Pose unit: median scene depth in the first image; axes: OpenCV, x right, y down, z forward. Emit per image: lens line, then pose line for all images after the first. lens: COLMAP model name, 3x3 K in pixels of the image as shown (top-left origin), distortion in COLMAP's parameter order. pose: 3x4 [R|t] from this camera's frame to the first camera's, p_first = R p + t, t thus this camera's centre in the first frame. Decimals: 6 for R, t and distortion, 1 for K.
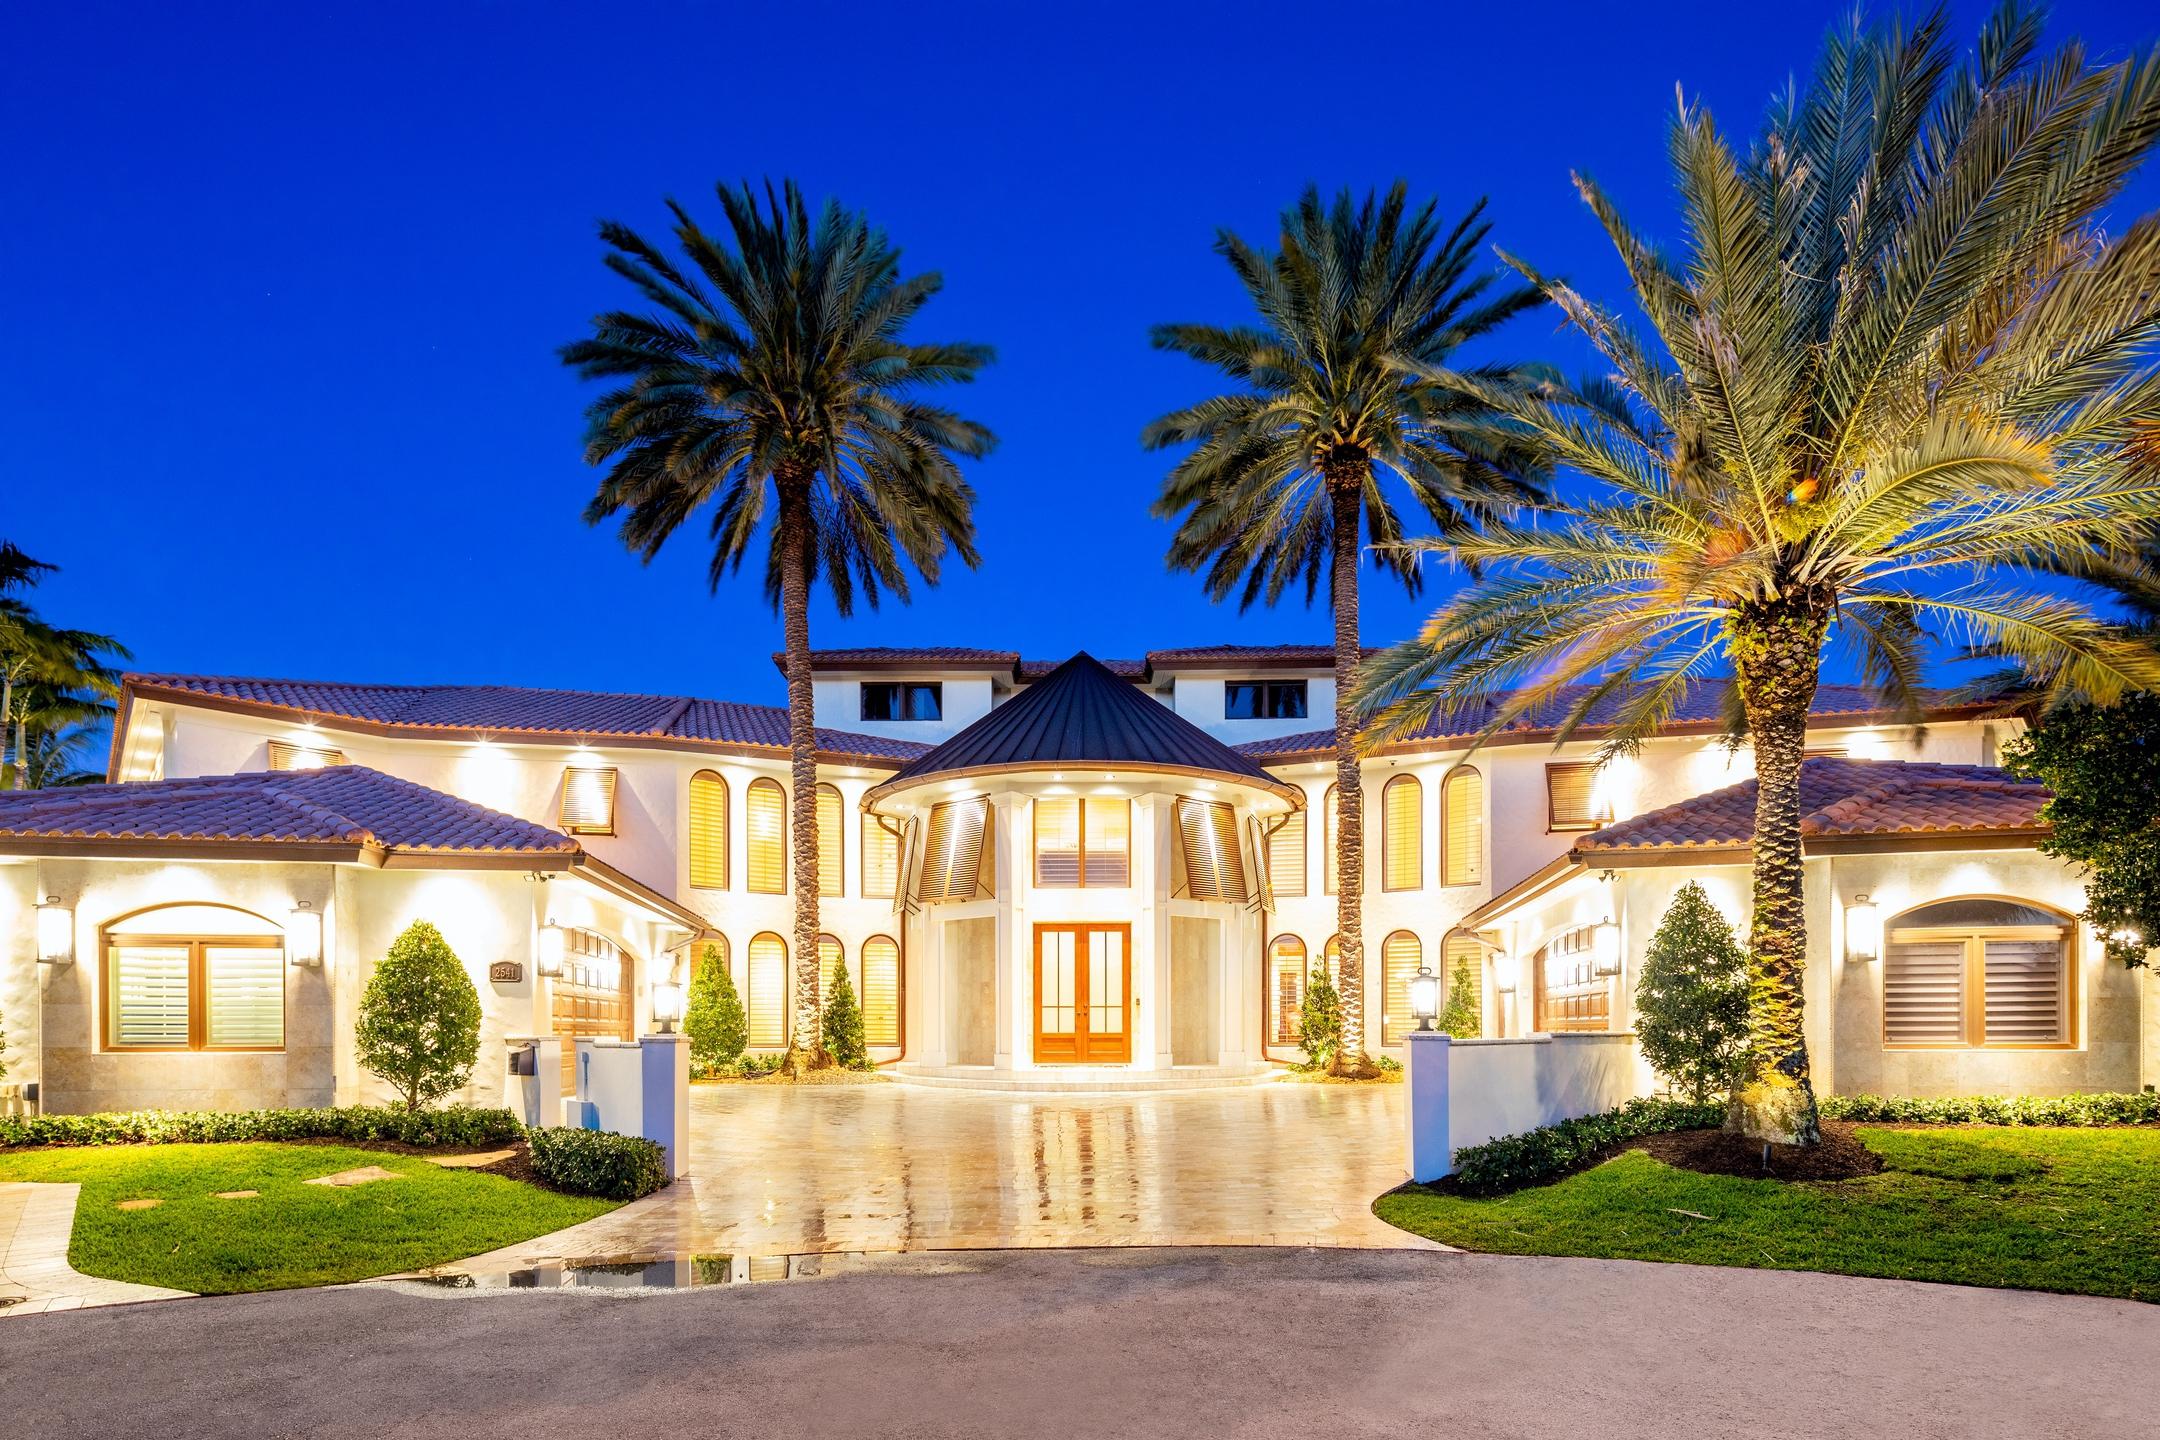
lens RADIAL K [[1065.8, 0, 1070.6], [0, 1065.8, 730.2], [0, 0, 1]] dist [-0.005449, -0.000285]
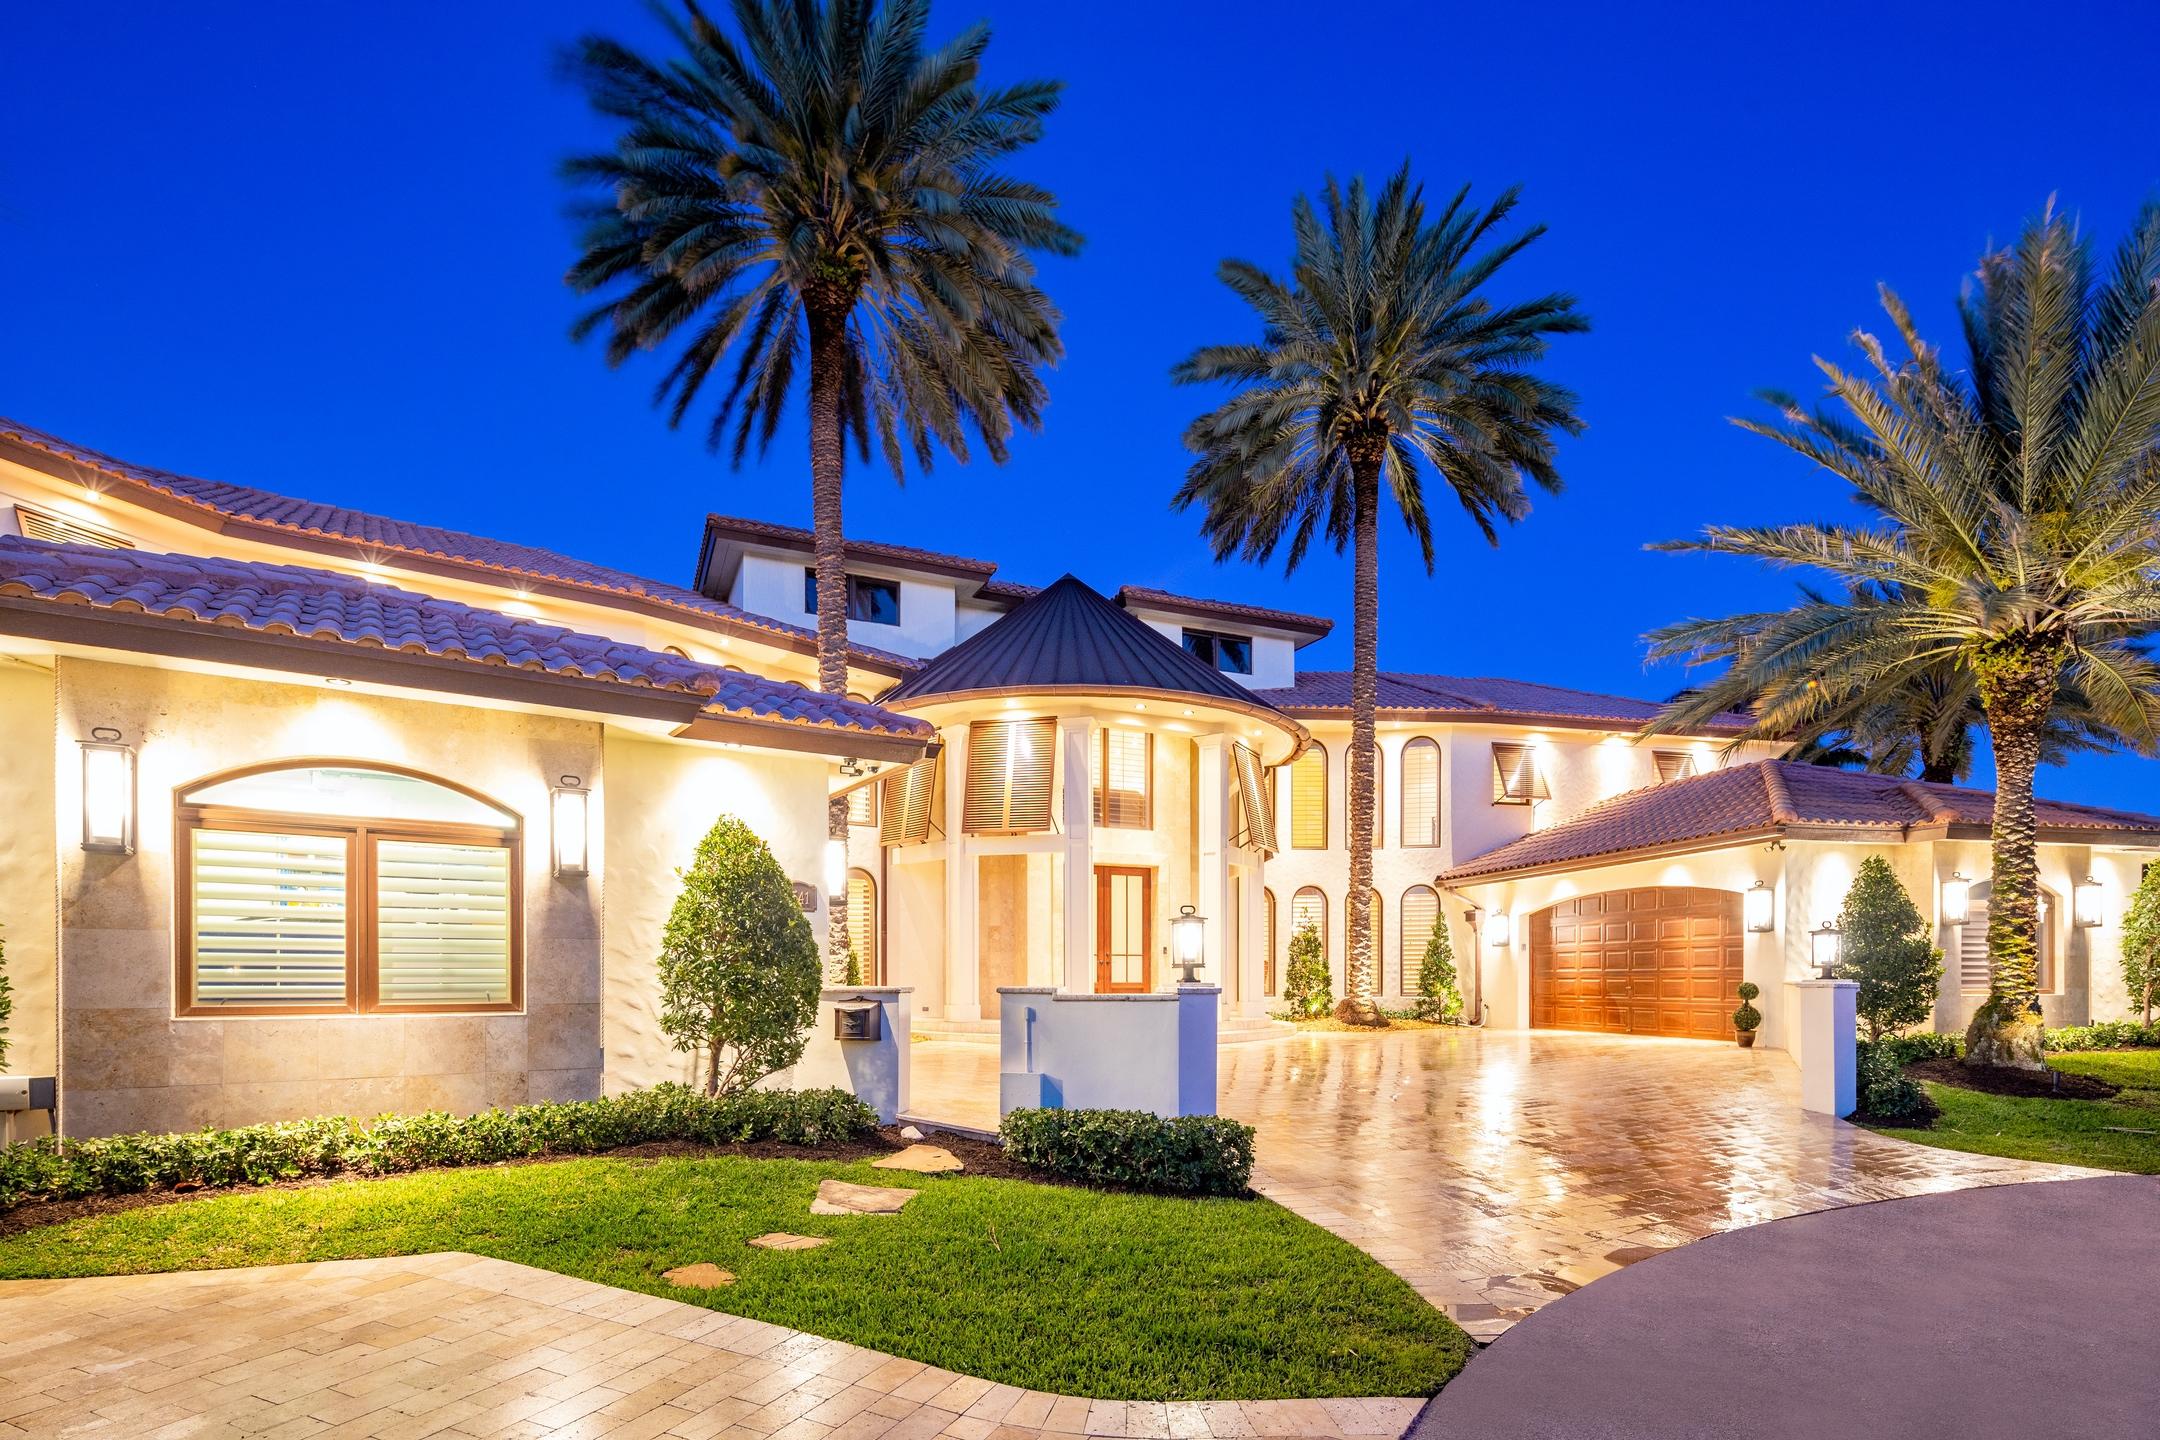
lens RADIAL K [[1065.8, 0, 1061.1], [0, 1065.8, 703.1], [0, 0, 1]] dist [-0.005449, -0.000285]
pose [[0.900595, 0.110669, 0.420335, -0.498162], [-0.118653, 0.992910, -0.007198, 0.059790], [-0.418151, -0.043392, 0.907340, 0.206144]]
